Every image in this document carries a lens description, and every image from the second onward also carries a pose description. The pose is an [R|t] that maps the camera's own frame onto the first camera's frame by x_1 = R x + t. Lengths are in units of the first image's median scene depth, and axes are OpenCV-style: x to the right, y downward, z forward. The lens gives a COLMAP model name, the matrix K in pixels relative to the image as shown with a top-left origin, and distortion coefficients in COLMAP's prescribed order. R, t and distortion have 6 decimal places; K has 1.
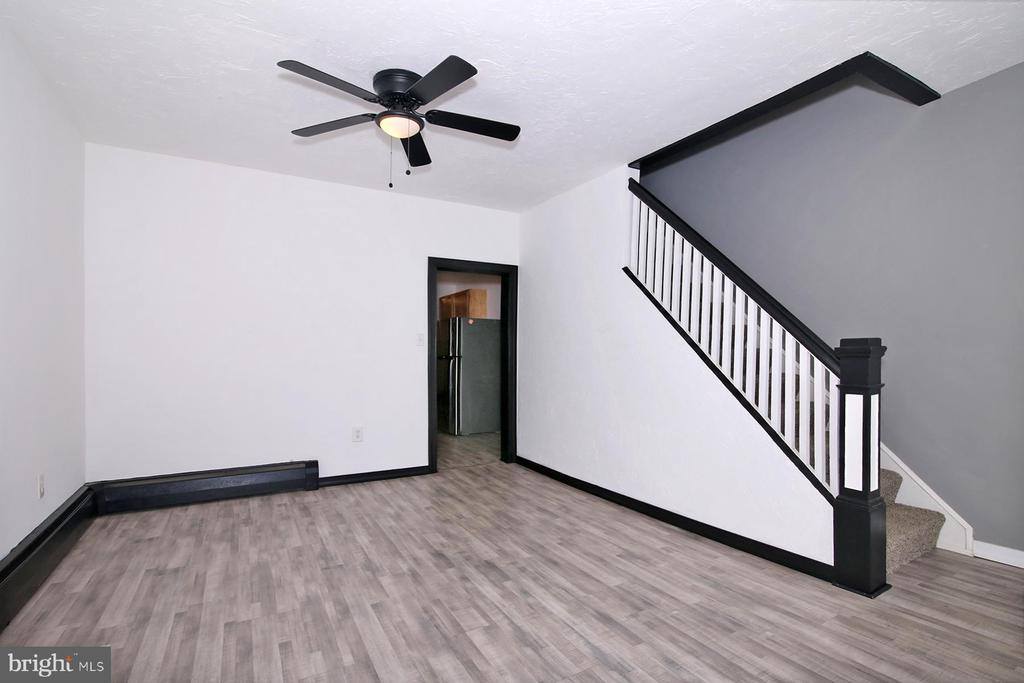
lens RADIAL K [[479.0, 0, 519.1], [0, 479.0, 332.7], [0, 0, 1]] dist [-0.015195, -0.000154]
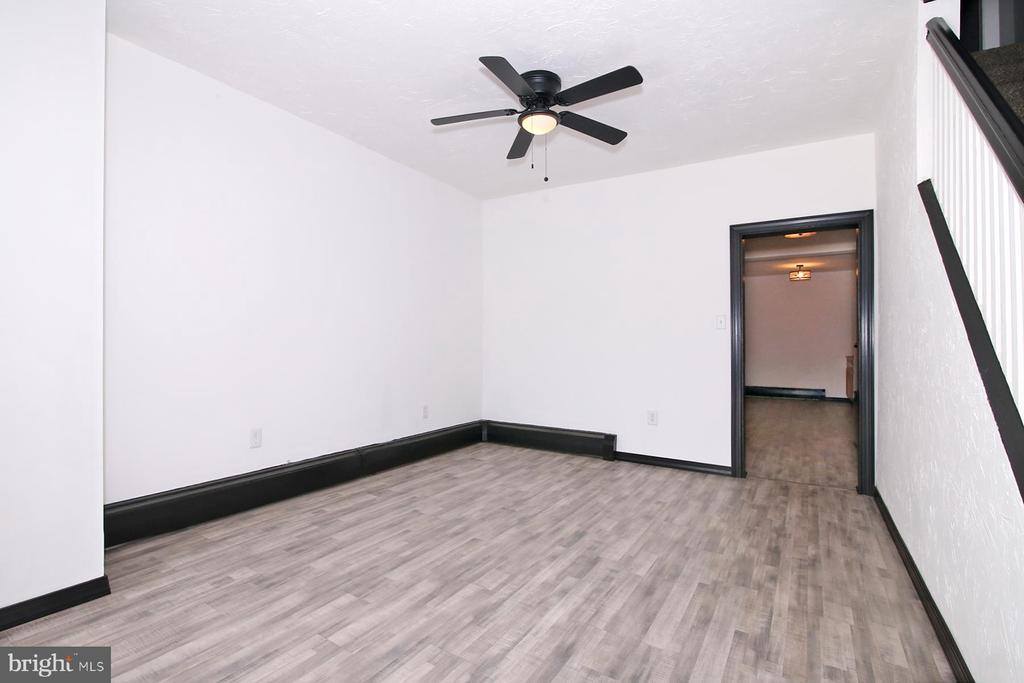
lens RADIAL K [[475.1, 0, 500.8], [0, 475.1, 337.4], [0, 0, 1]] dist [-0.018414, -0.000158]
pose [[0.455522, -0.005832, -0.890206, 0.639059], [0.032595, 0.999417, 0.010132, 0.034589], [0.889628, -0.033632, 0.455446, 0.410604]]
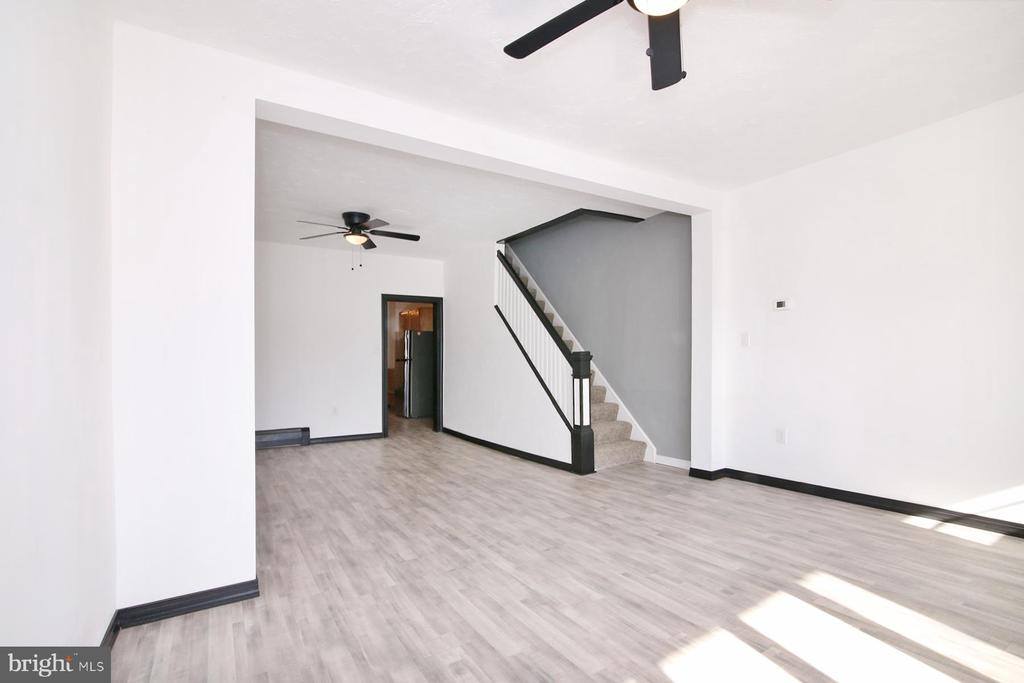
lens RADIAL K [[479.4, 0, 512.0], [0, 479.4, 341.5], [0, 0, 1]] dist [-0.026230, 0.000137]
pose [[0.999504, -0.005900, 0.030944, 0.295344], [0.005386, 0.999847, 0.016669, -0.054655], [-0.031037, -0.016494, 0.999382, -0.868388]]
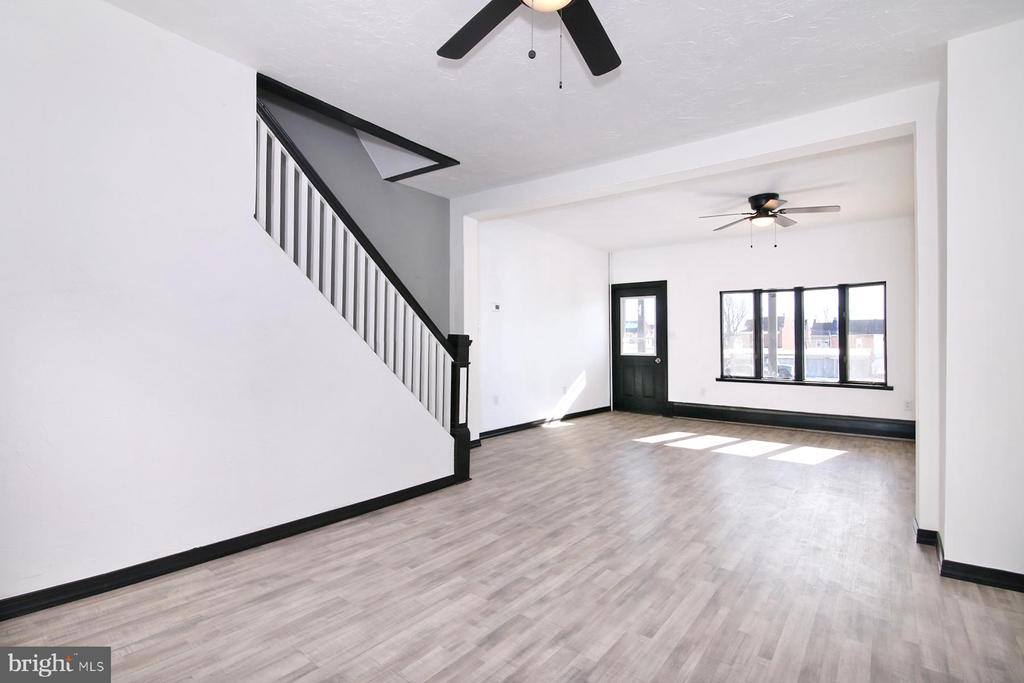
lens RADIAL K [[479.6, 0, 506.1], [0, 479.6, 344.0], [0, 0, 1]] dist [-0.021569, -0.000095]
pose [[-0.364436, 0.008270, 0.931192, -0.785224], [-0.057220, 0.997872, -0.031256, 0.077403], [-0.929469, -0.064674, -0.363187, 1.237400]]
